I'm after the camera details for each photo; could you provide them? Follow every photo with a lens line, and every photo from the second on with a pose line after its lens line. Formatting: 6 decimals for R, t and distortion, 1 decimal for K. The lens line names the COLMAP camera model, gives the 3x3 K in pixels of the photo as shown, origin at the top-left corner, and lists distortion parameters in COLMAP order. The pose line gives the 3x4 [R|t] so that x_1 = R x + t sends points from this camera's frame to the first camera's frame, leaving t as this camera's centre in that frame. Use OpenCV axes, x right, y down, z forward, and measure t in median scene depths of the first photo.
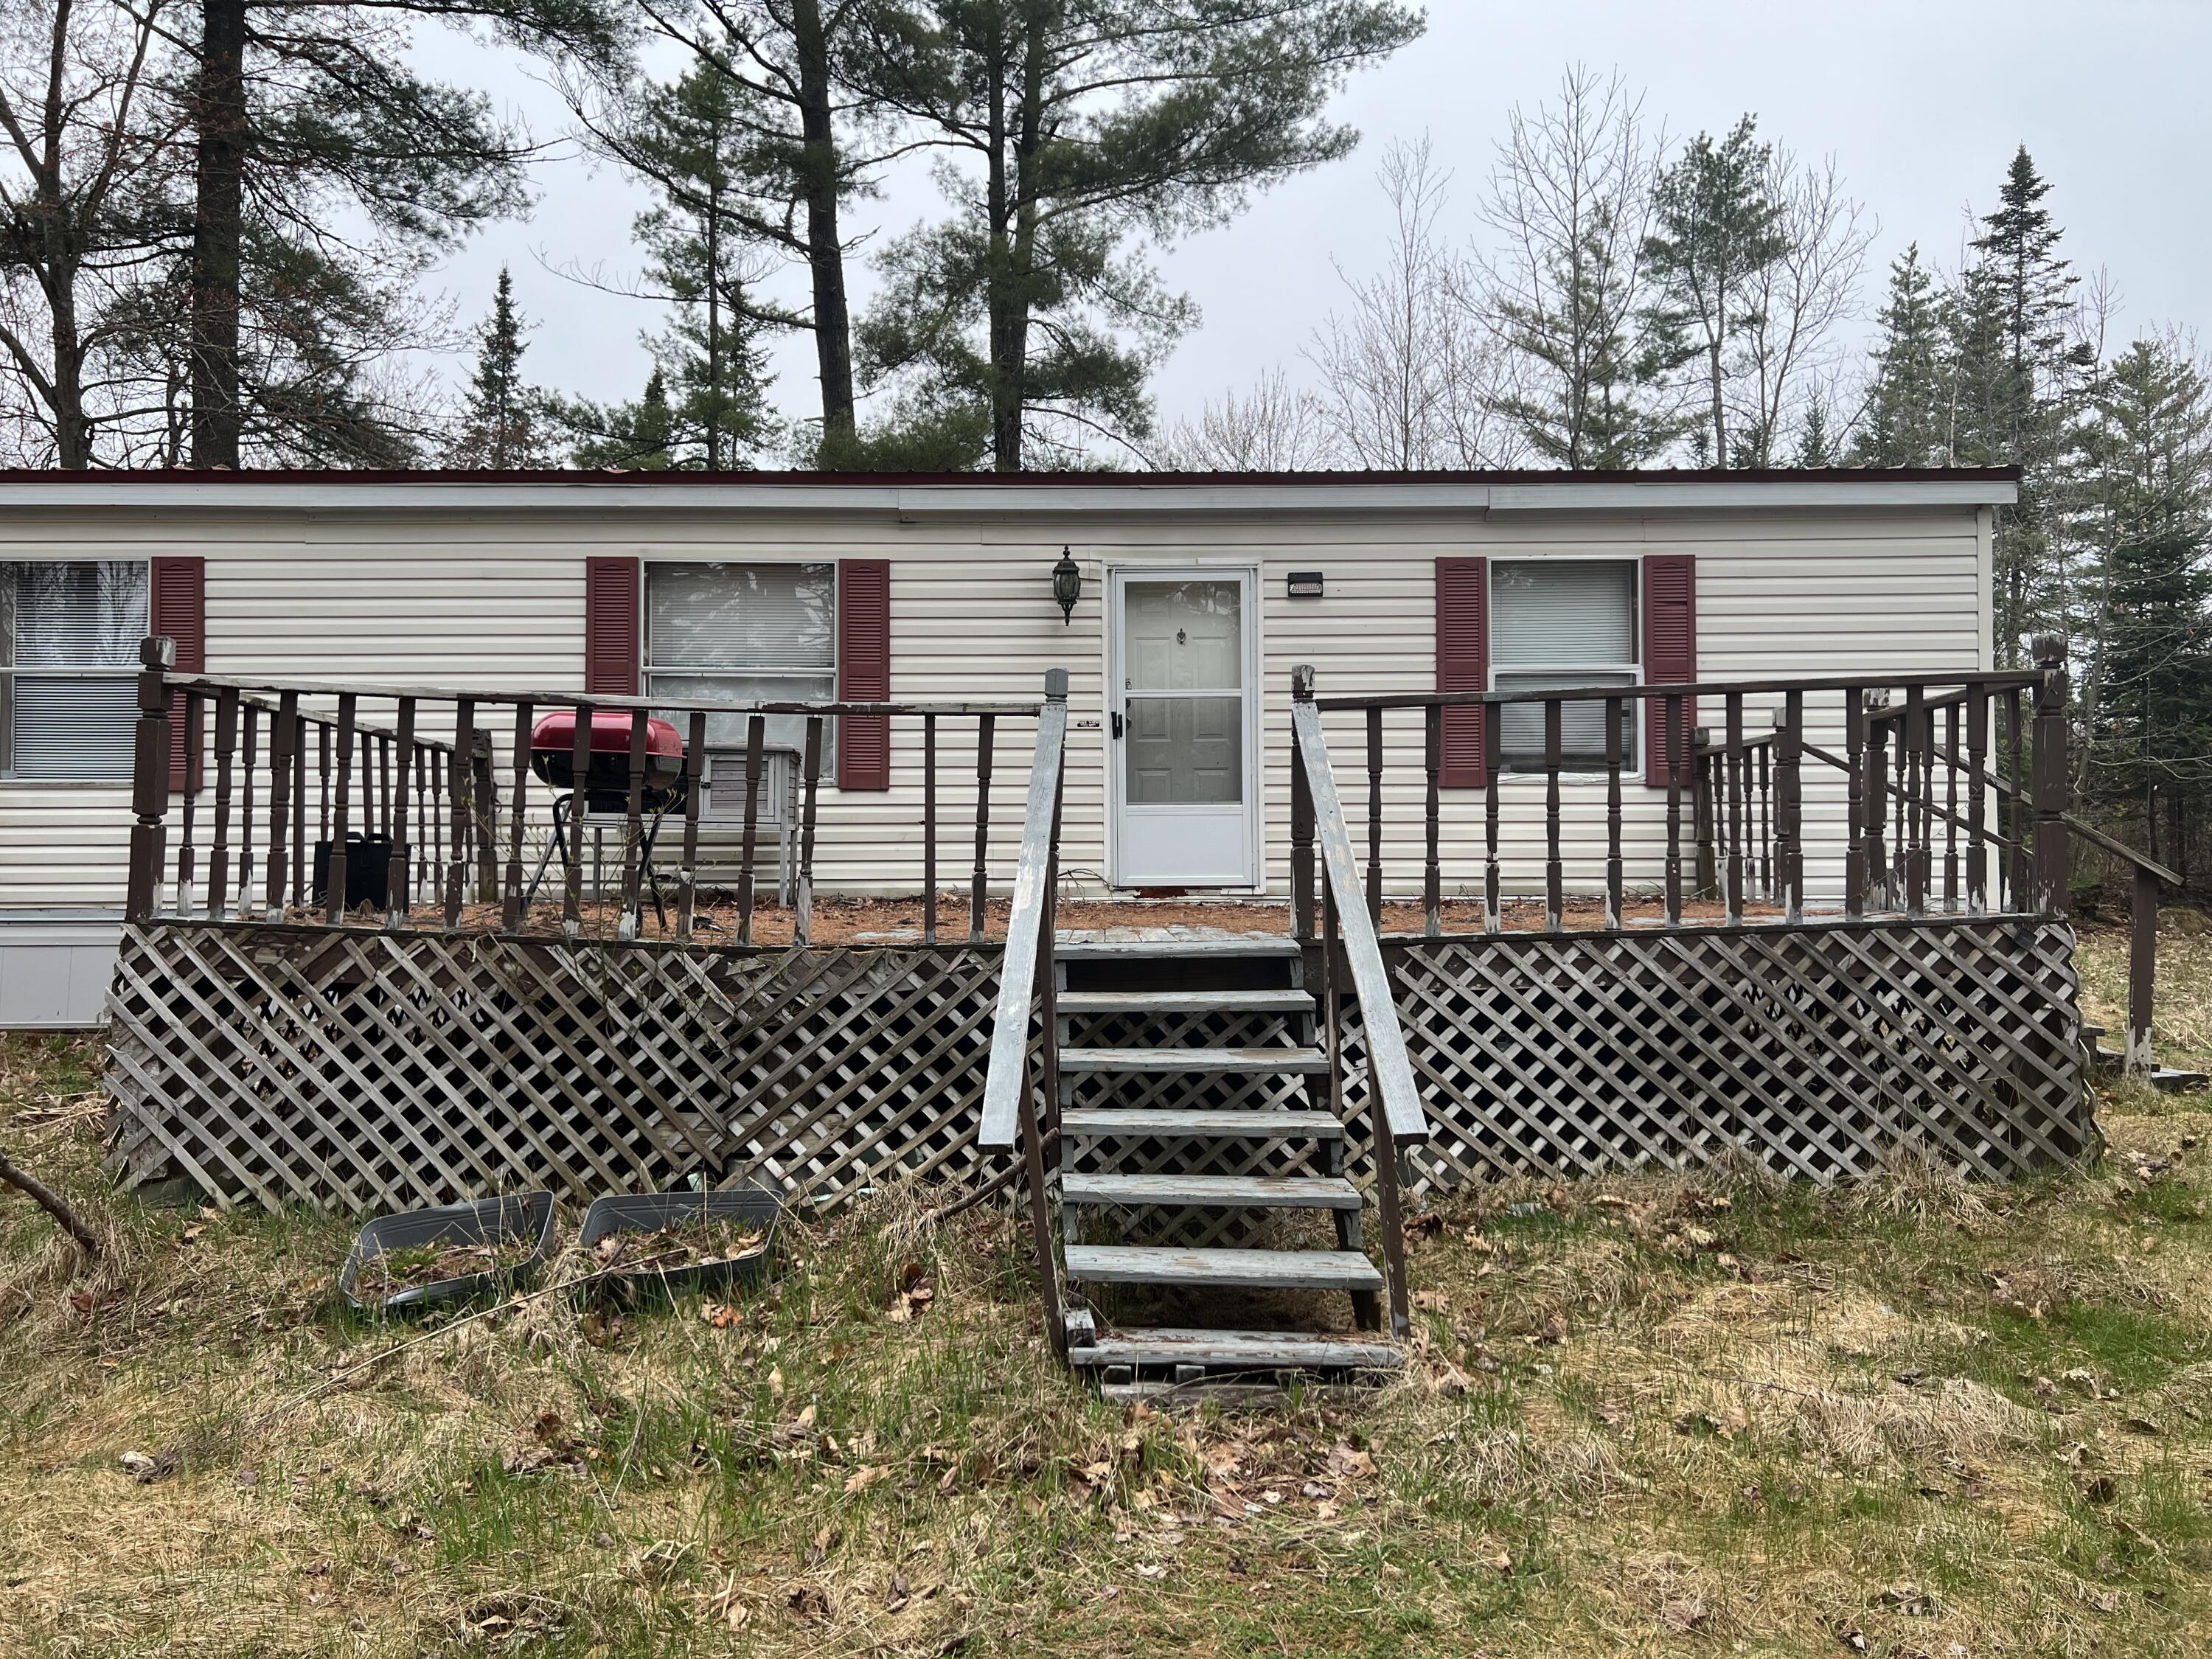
lens RADIAL K [[1658.3, 0, 1114.2], [0, 1658.3, 822.8], [0, 0, 1]] dist [0.010516, 0.001506]
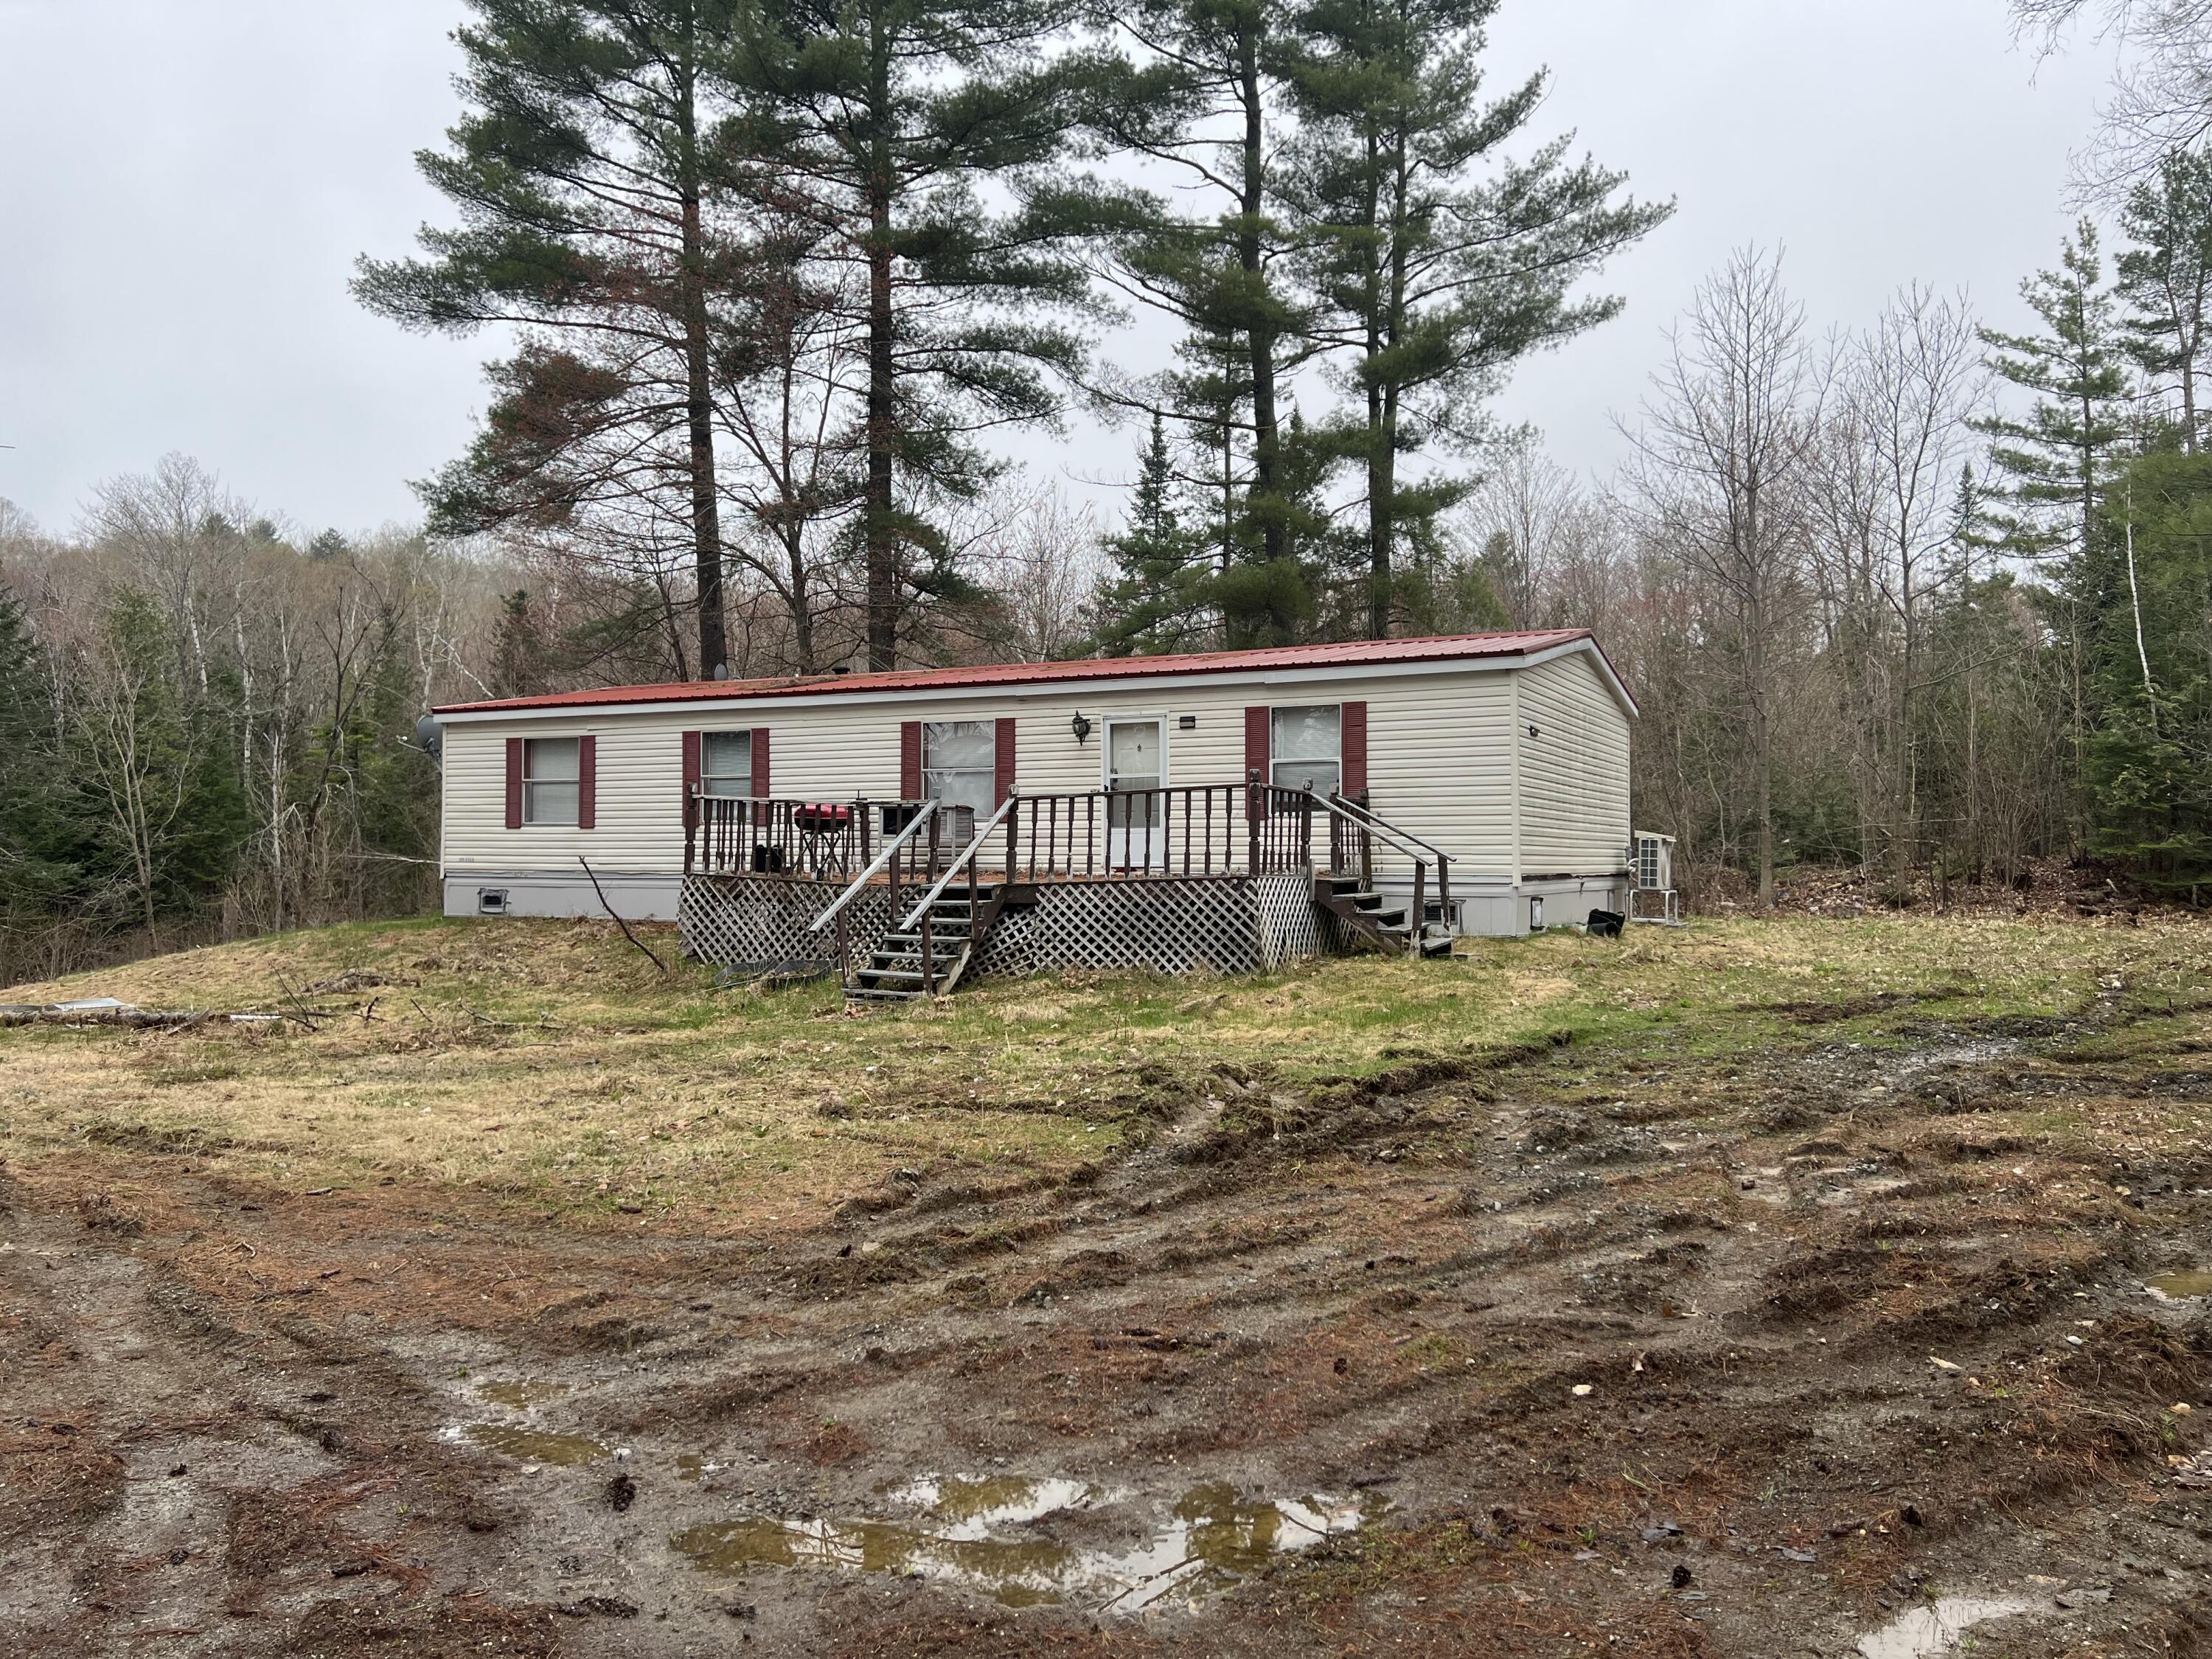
lens RADIAL K [[1654.4, 0, 1106.0], [0, 1654.4, 829.5], [0, 0, 1]] dist [0.042916, -0.044711]
pose [[0.885923, -0.006903, -0.463782, 1.575251], [0.010127, 0.999939, 0.004462, -0.031596], [0.463723, -0.008650, 0.885938, -1.415422]]
